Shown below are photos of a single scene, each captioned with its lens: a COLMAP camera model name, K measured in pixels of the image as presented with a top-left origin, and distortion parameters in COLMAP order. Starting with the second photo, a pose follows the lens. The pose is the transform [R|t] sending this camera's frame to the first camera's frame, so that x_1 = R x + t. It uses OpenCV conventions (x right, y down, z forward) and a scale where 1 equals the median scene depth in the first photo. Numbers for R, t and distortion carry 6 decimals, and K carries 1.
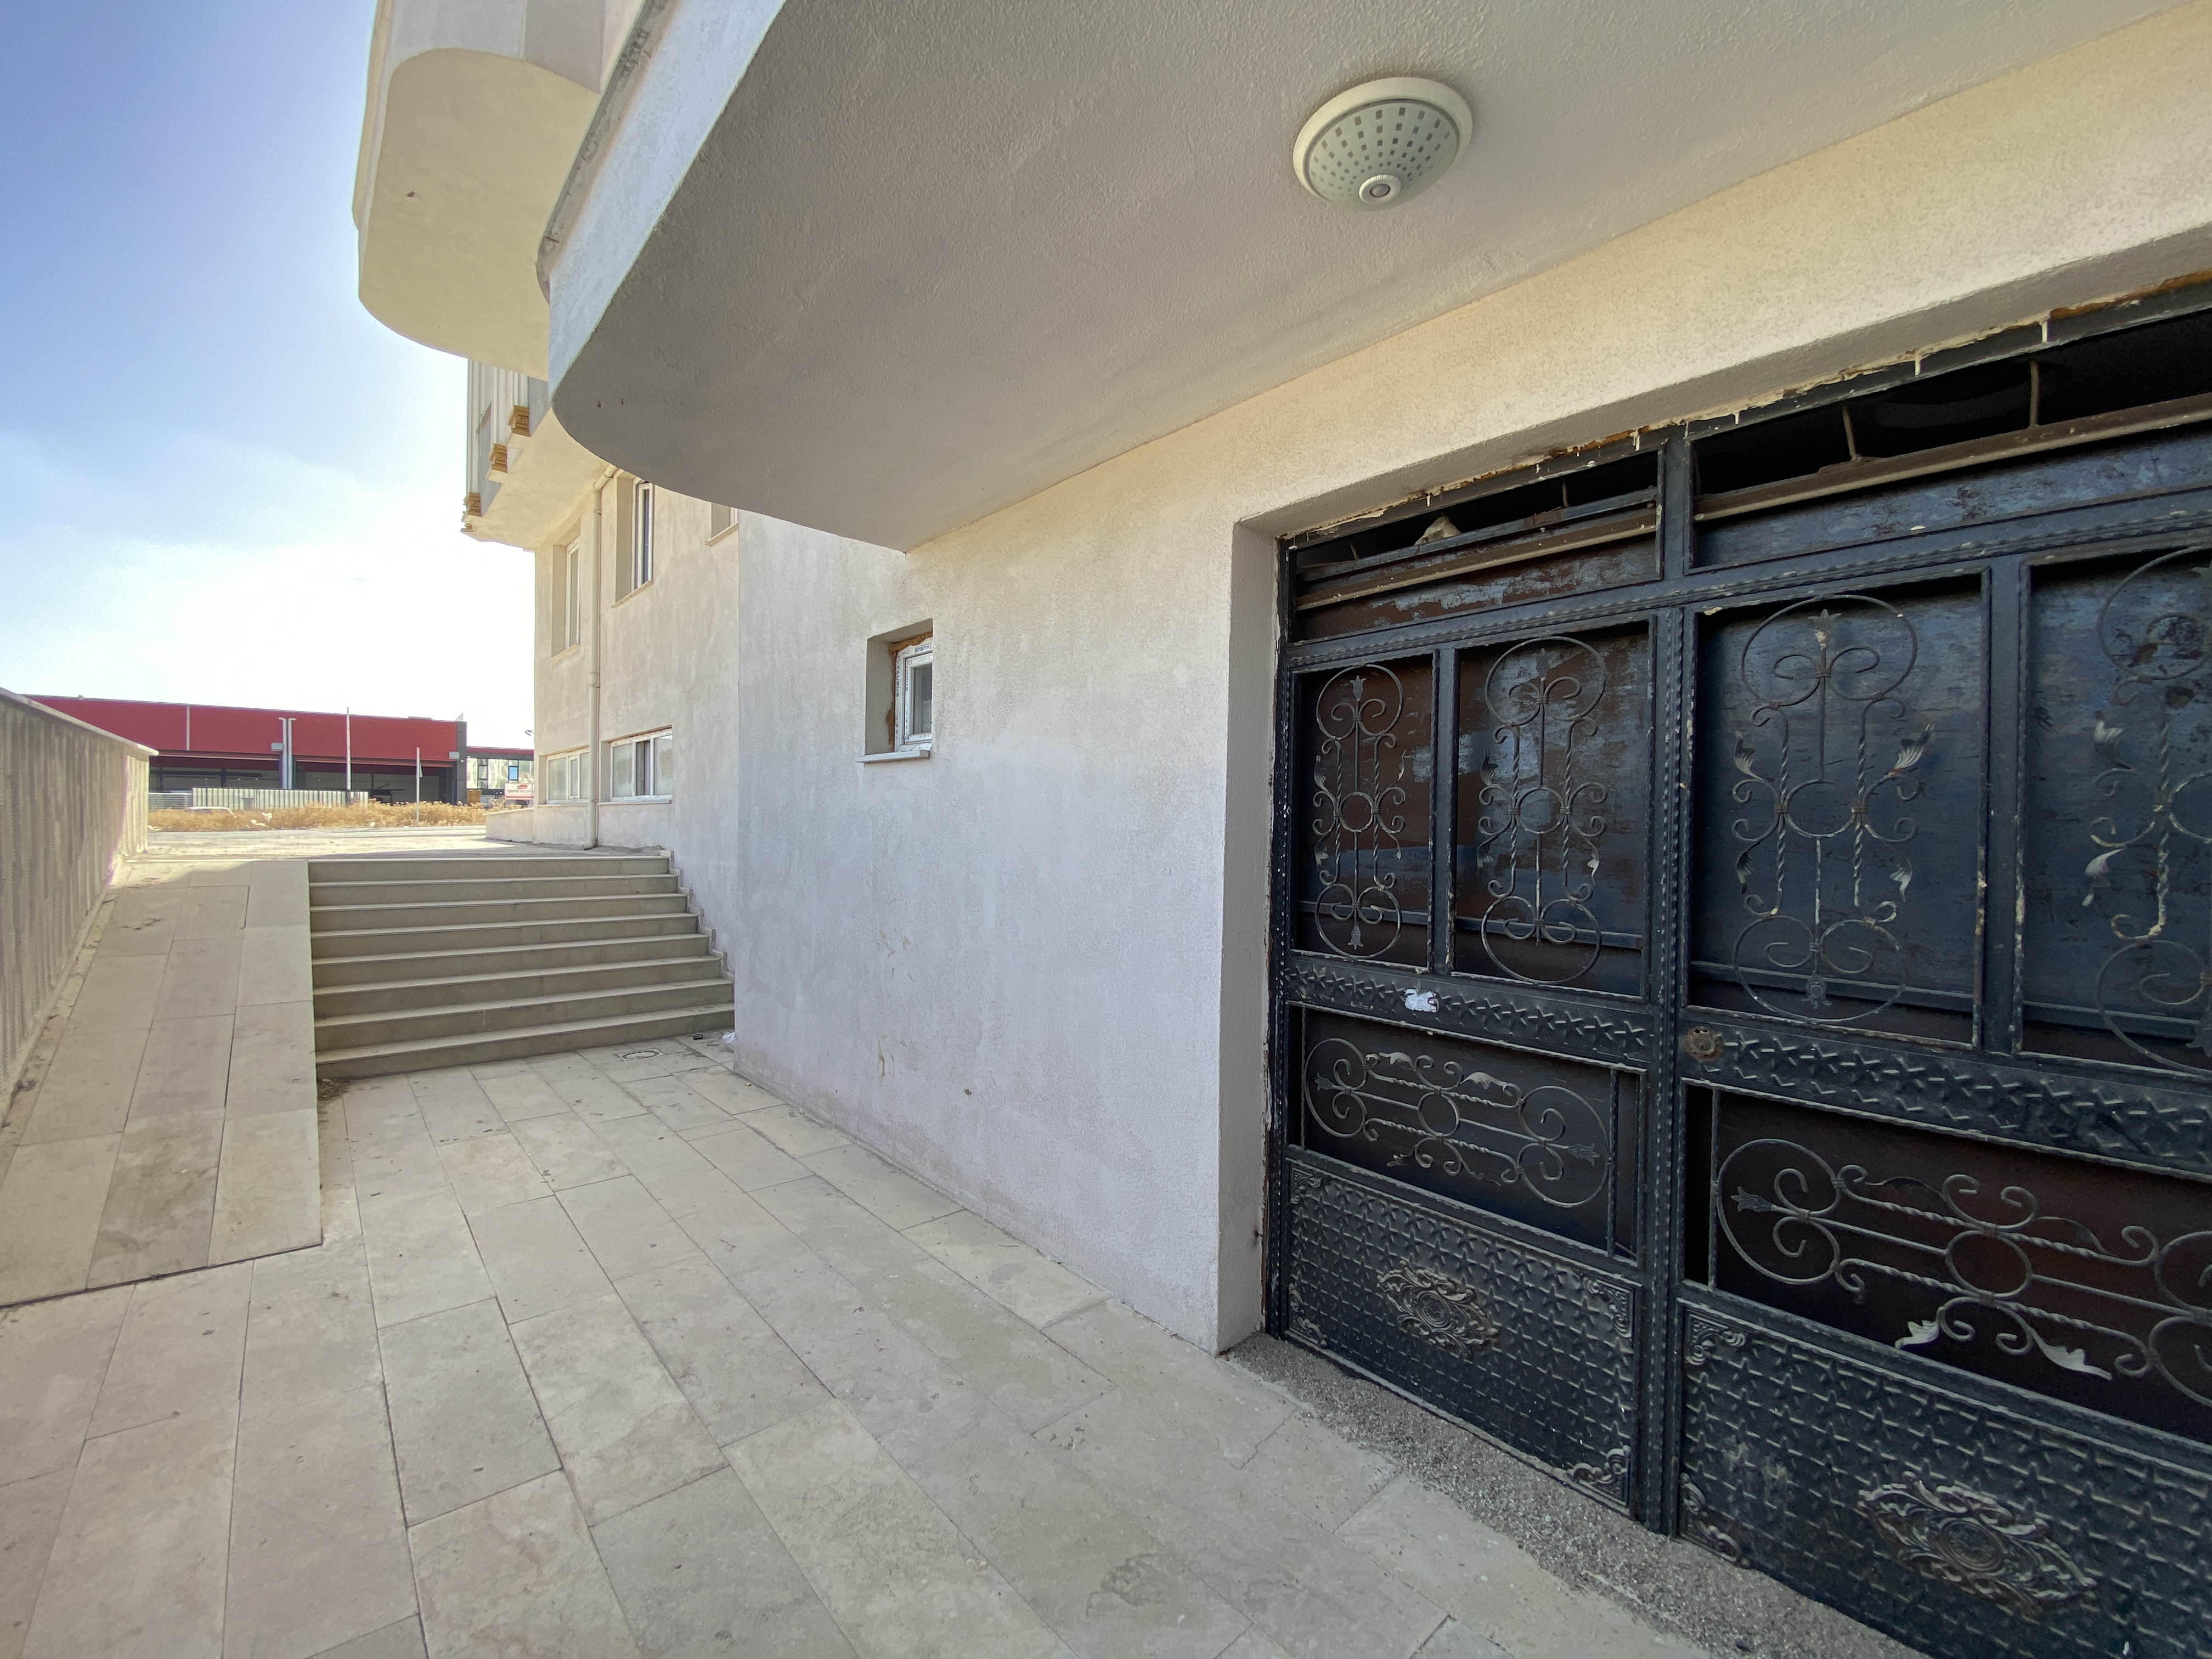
lens RADIAL K [[893.7, 0, 1106.0], [0, 893.7, 829.5], [0, 0, 1]] dist [0.014627, -0.017606]
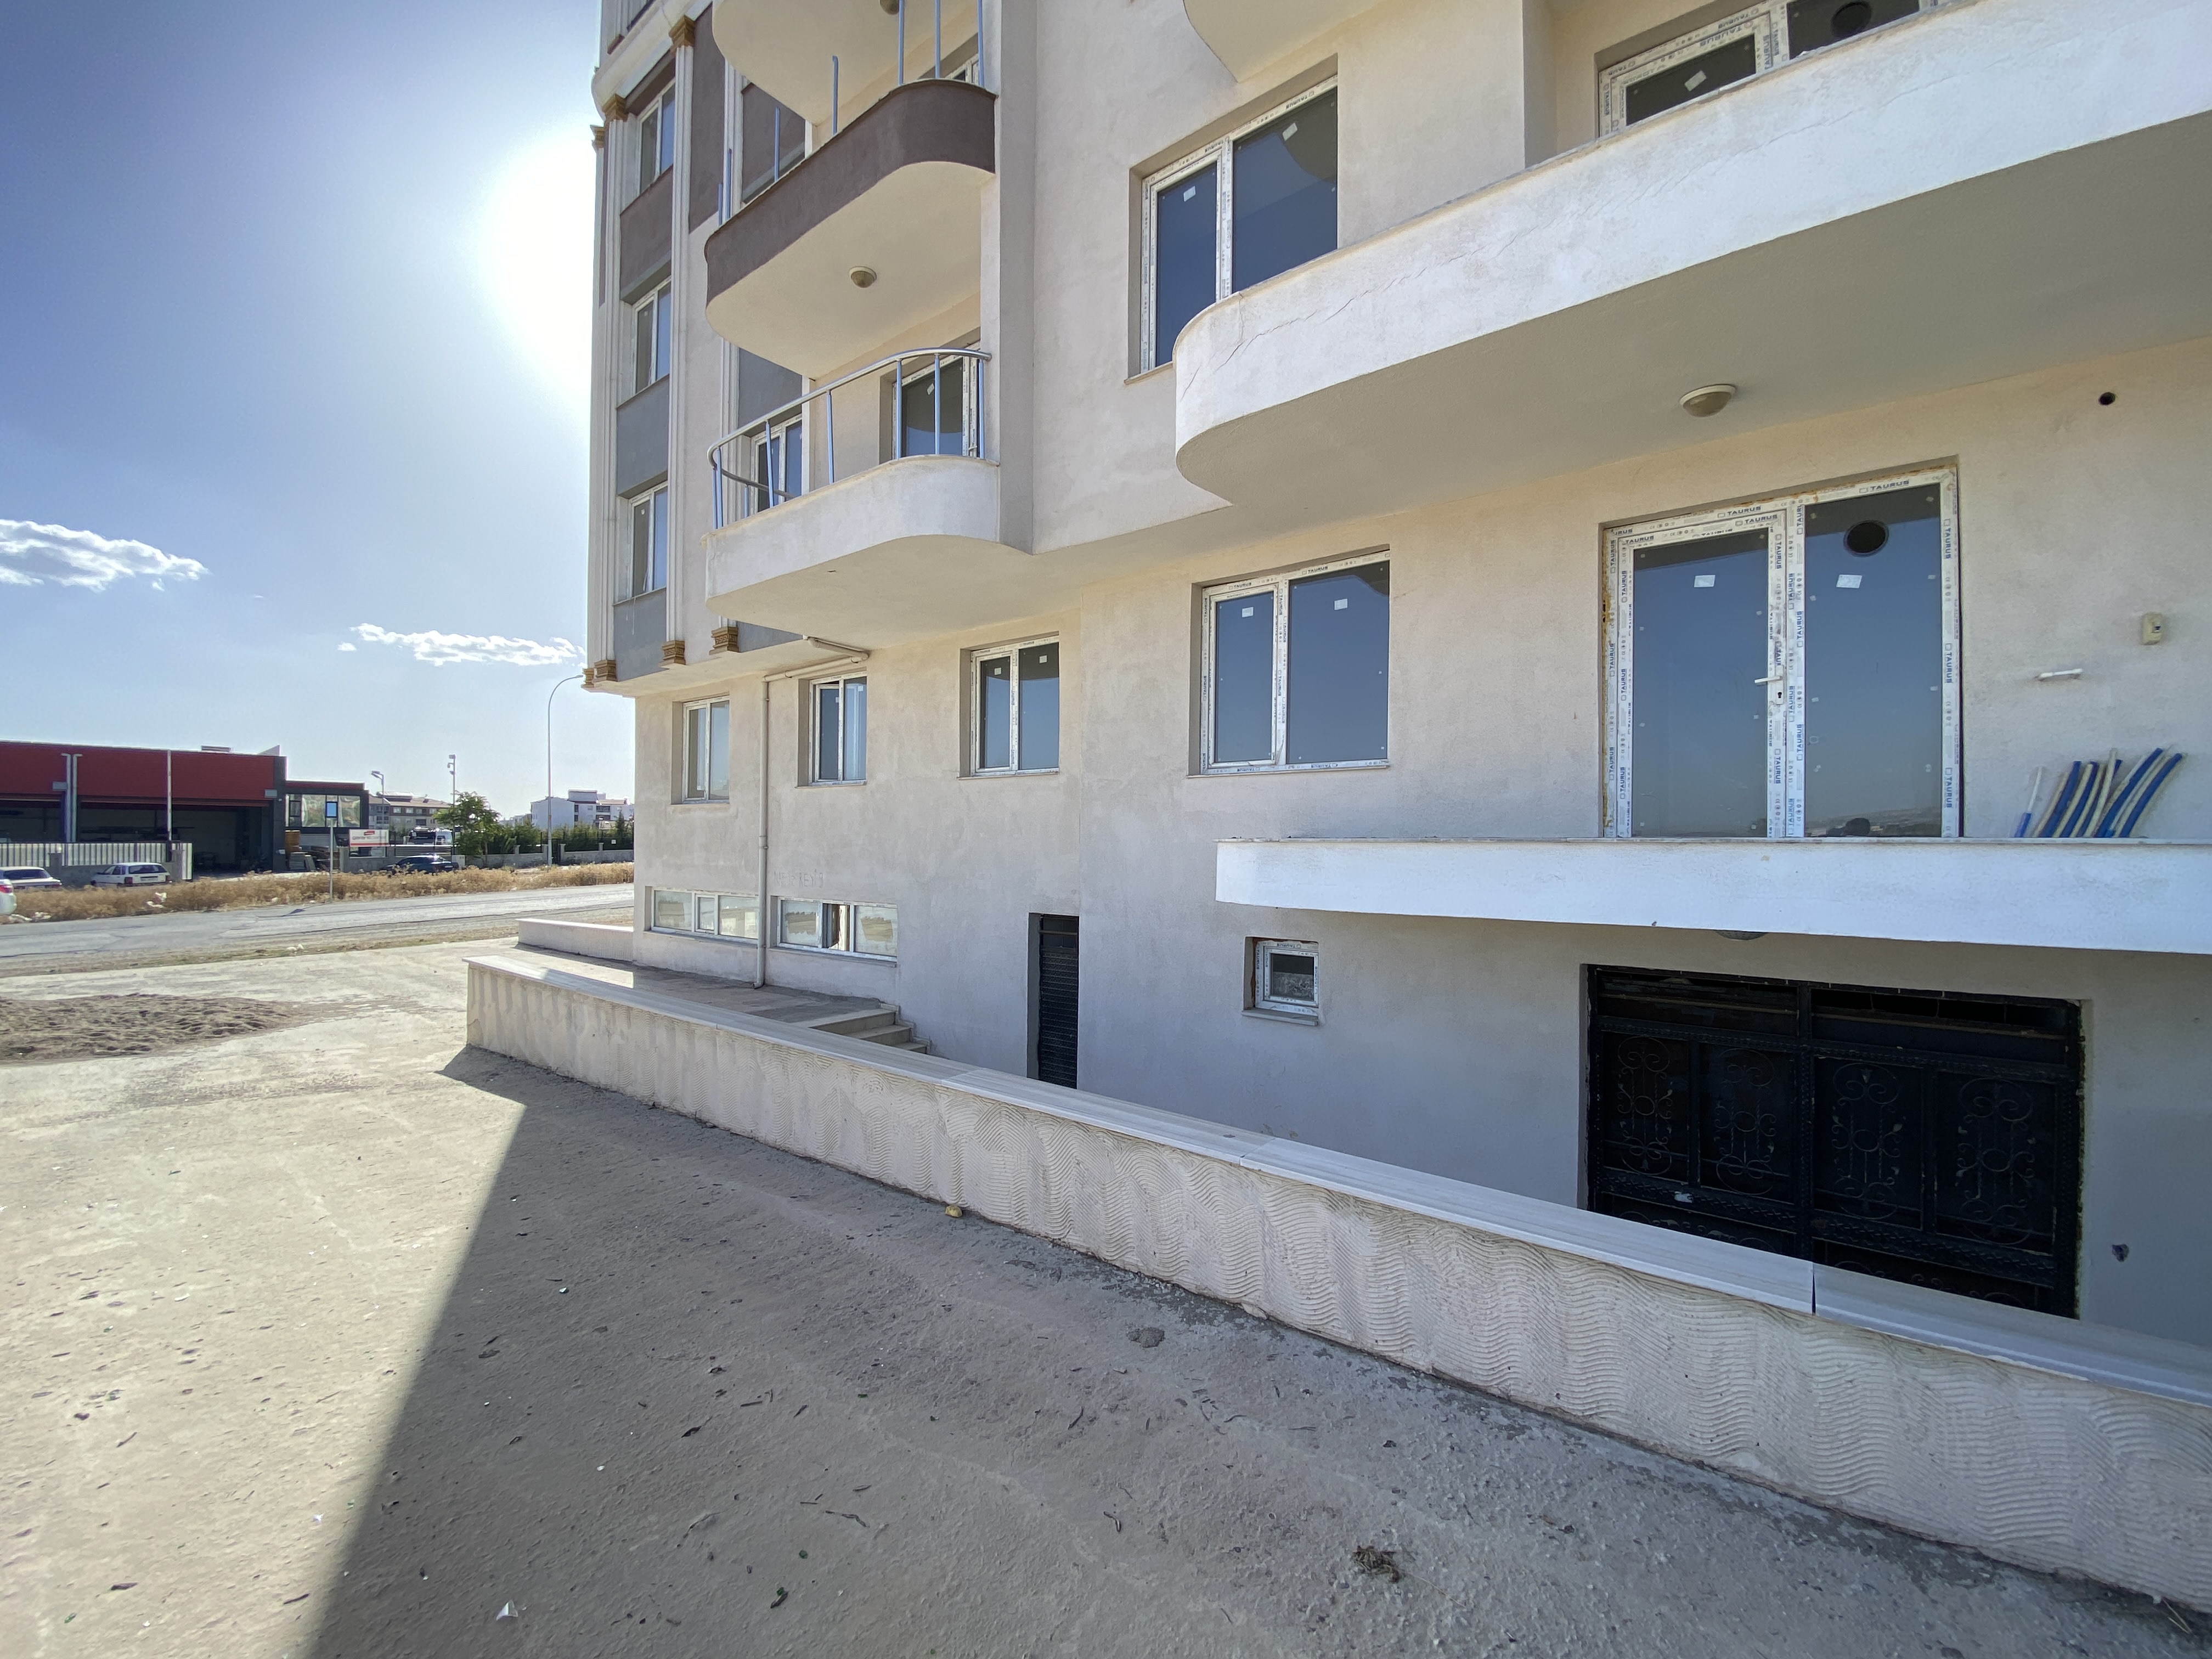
lens RADIAL K [[893.7, 0, 1106.0], [0, 893.7, 829.5], [0, 0, 1]] dist [0.014627, -0.017606]
pose [[0.983962, -0.003822, 0.178336, -0.782493], [0.006413, 0.999882, -0.013954, -0.377108], [-0.178262, 0.014874, 0.983871, -0.510506]]
